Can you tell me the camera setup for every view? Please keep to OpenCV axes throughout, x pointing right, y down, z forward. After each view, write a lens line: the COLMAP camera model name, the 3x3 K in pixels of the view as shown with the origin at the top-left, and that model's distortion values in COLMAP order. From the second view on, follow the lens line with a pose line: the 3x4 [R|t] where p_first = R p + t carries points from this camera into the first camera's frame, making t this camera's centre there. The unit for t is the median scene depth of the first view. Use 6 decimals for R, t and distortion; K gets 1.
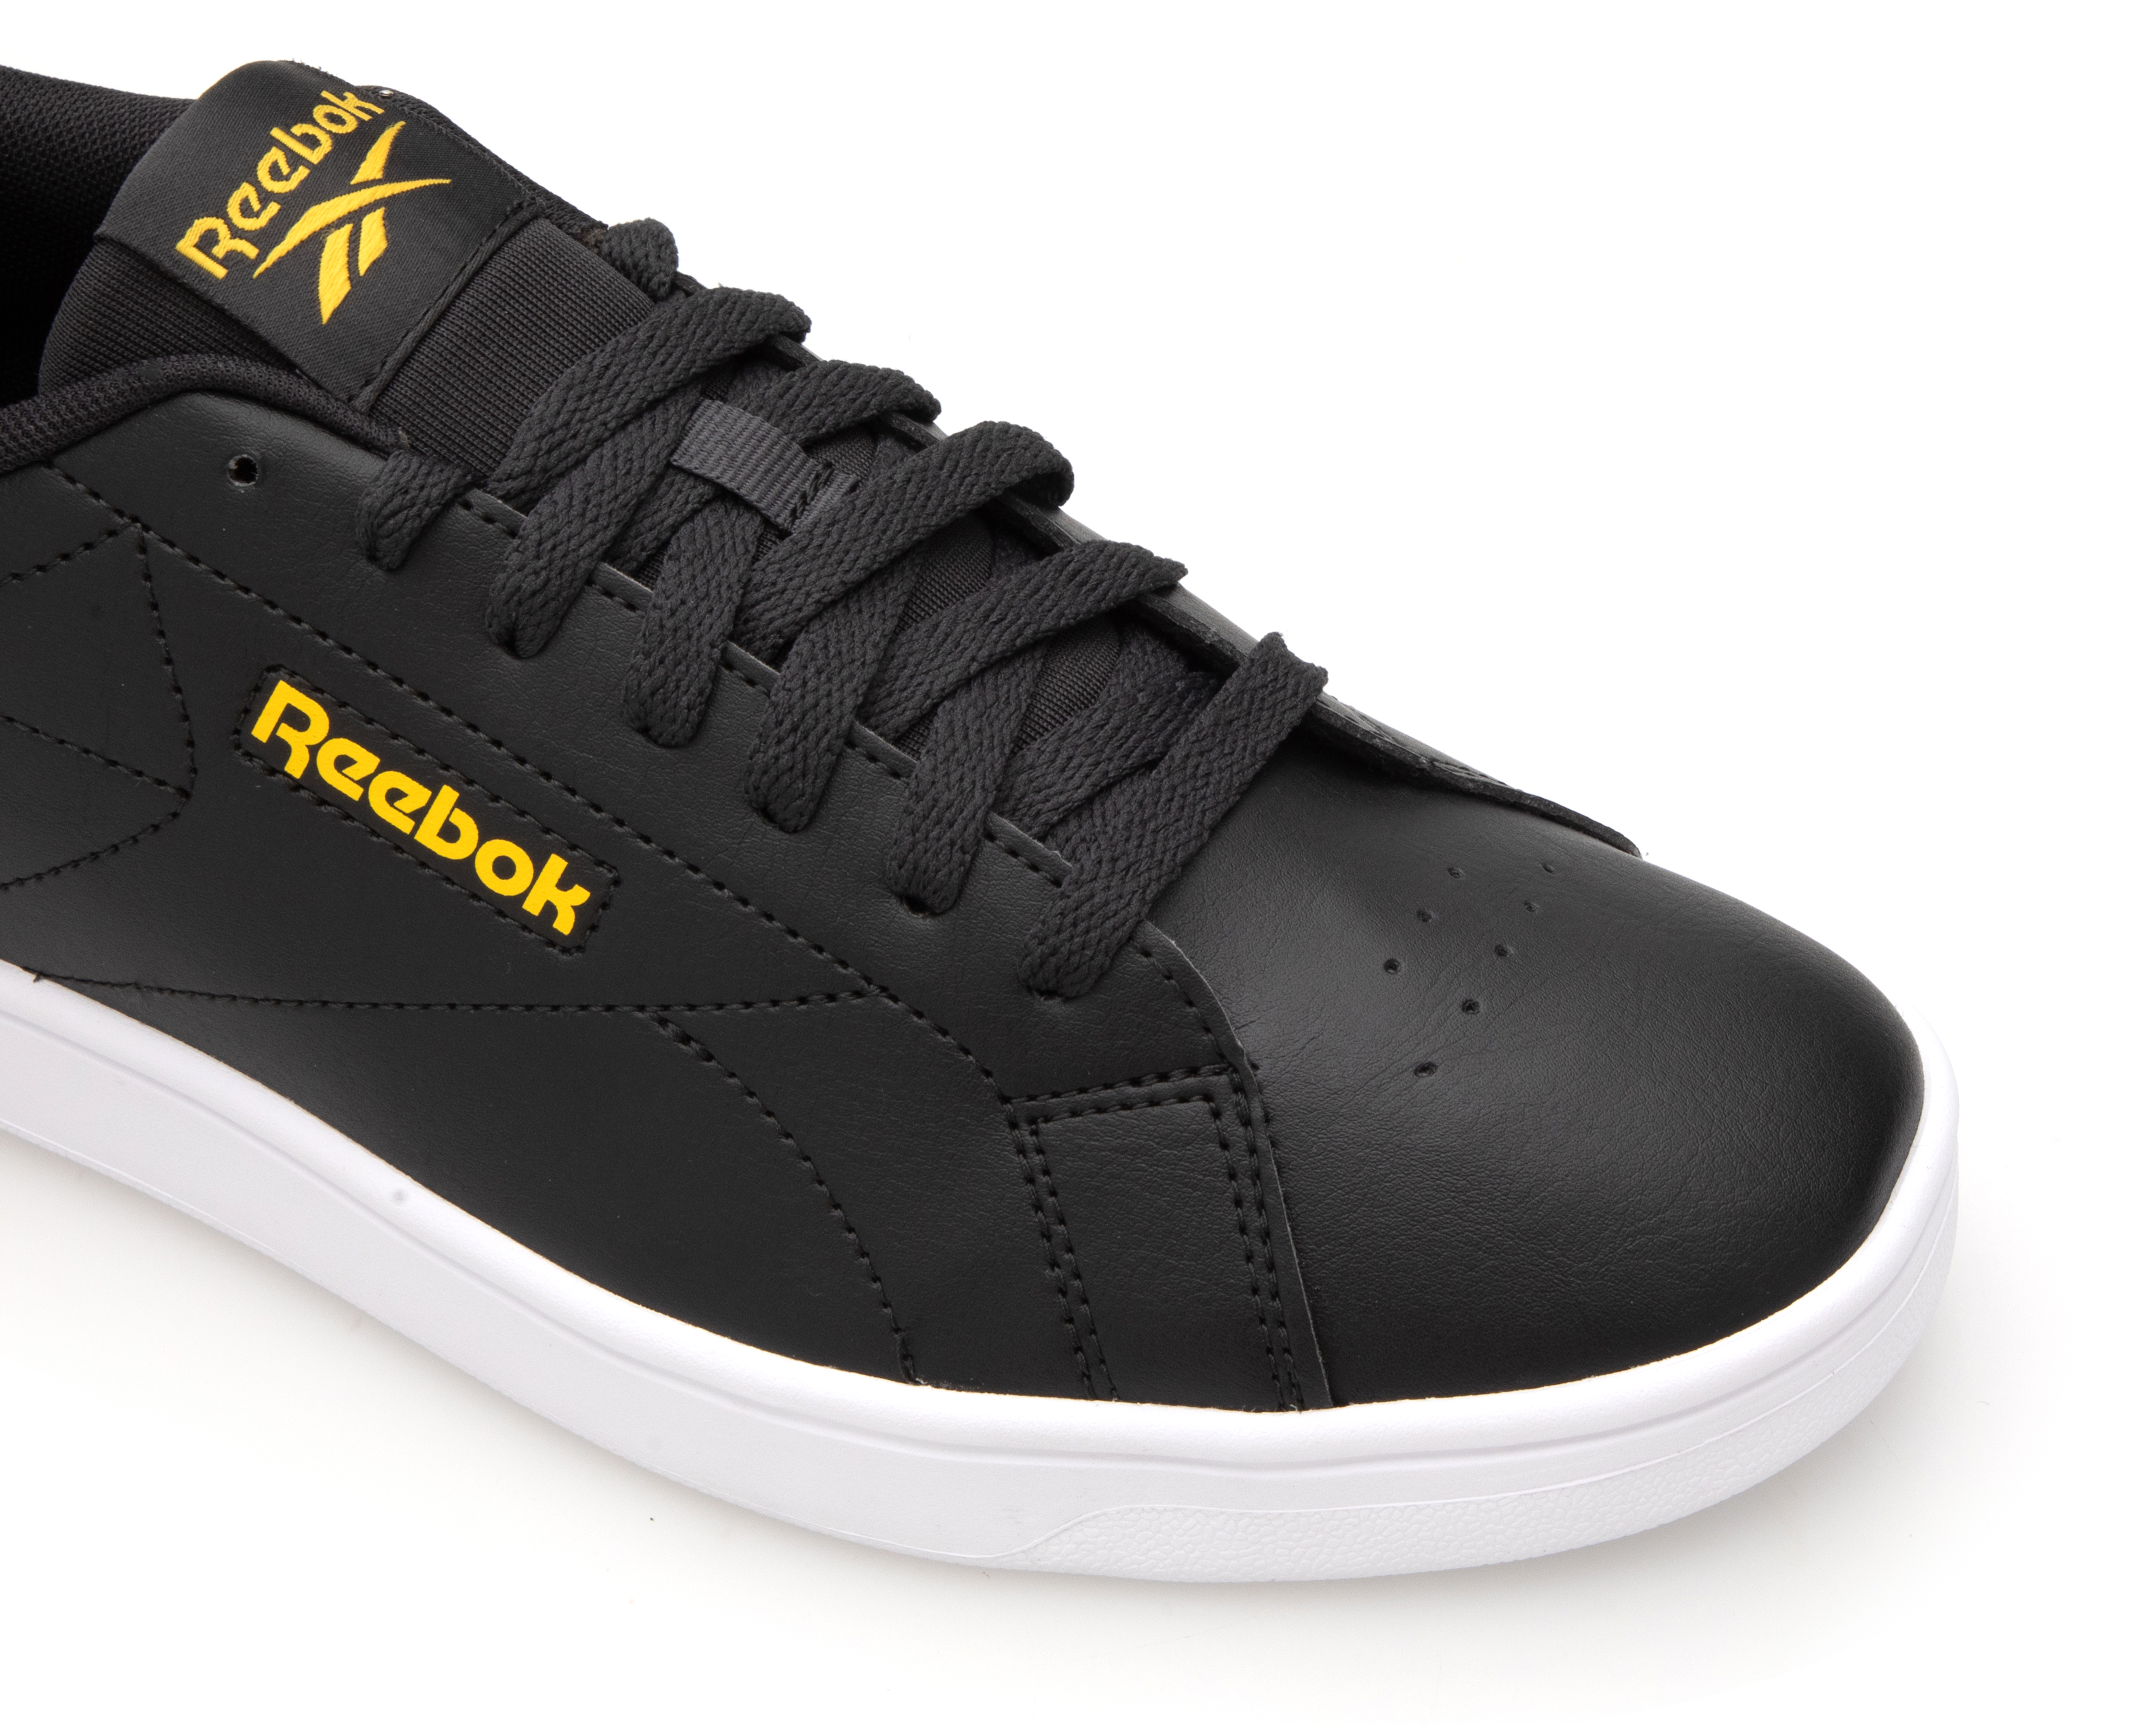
lens RADIAL K [[5017.2, 0, 1078.0], [0, 5017.2, 862.5], [0, 0, 1]] dist [0.290860, 0.641199]
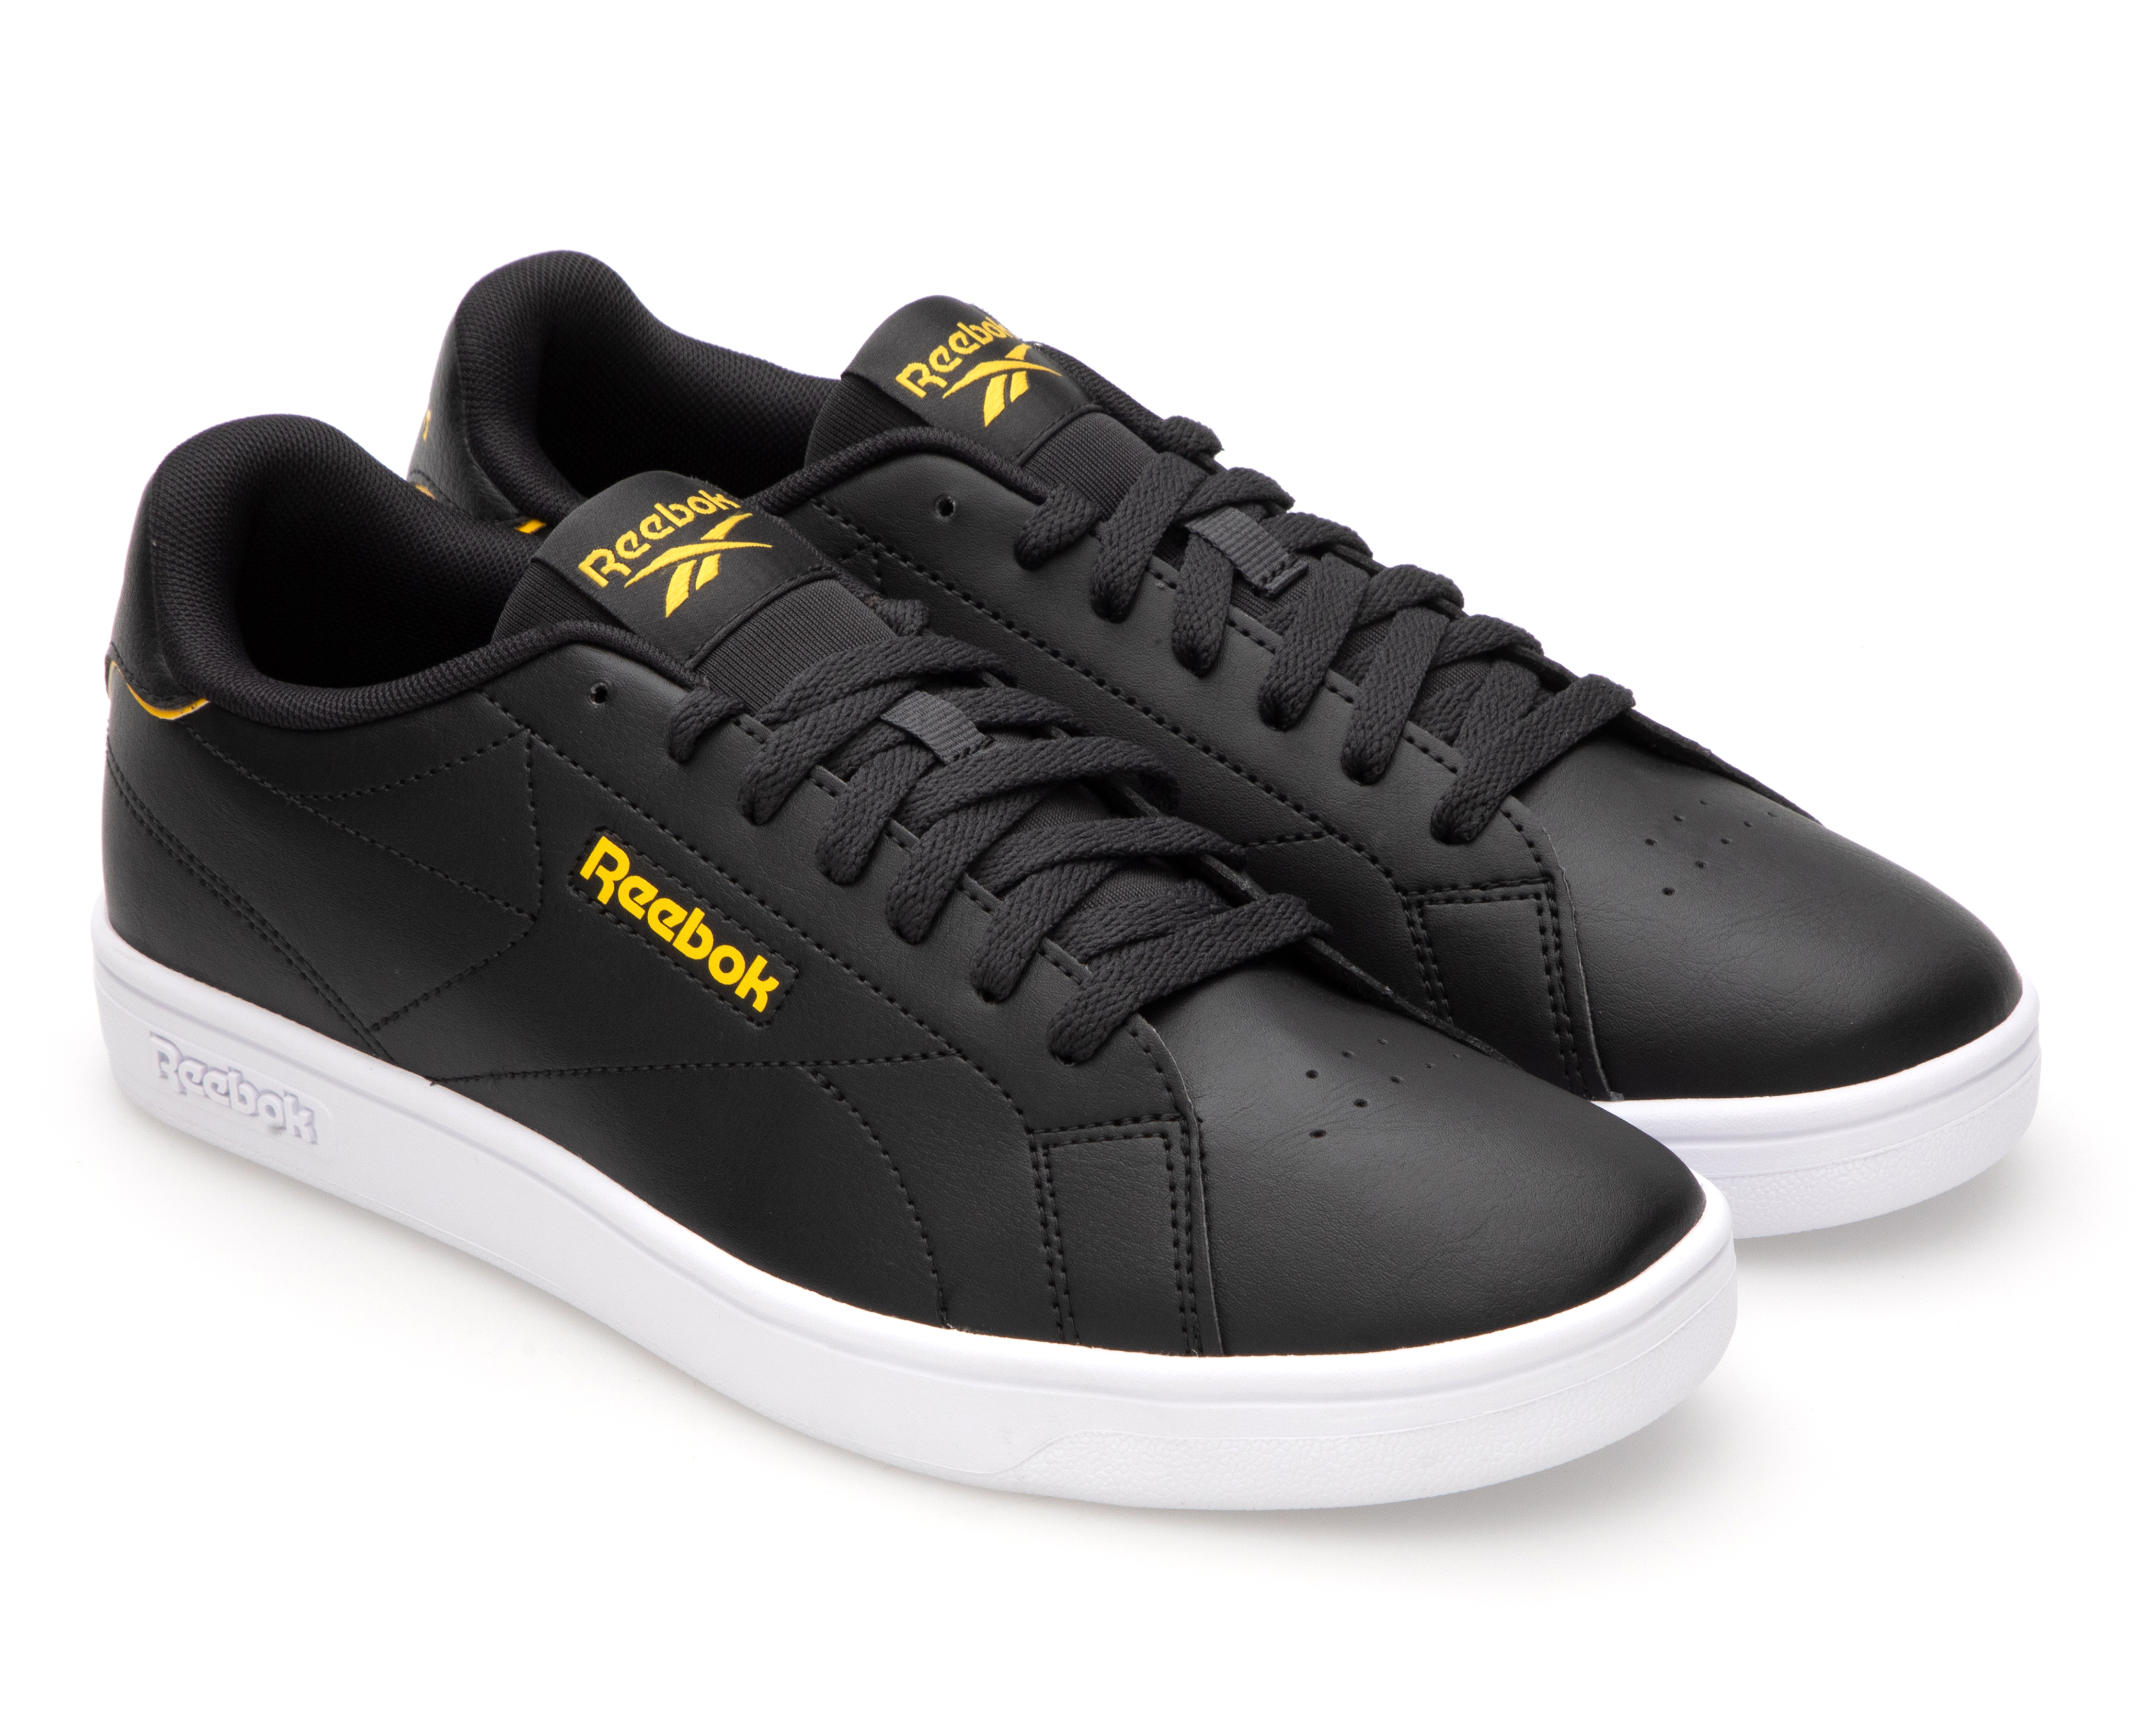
lens RADIAL K [[6928.6, 0, 1078.0], [0, 6928.6, 862.5], [0, 0, 1]] dist [0.586180, 1.609486]
pose [[0.972679, 0.072980, -0.220384, 0.428636], [-0.137229, 0.946444, -0.292254, 0.549833], [0.187252, 0.314513, 0.930601, -0.867685]]
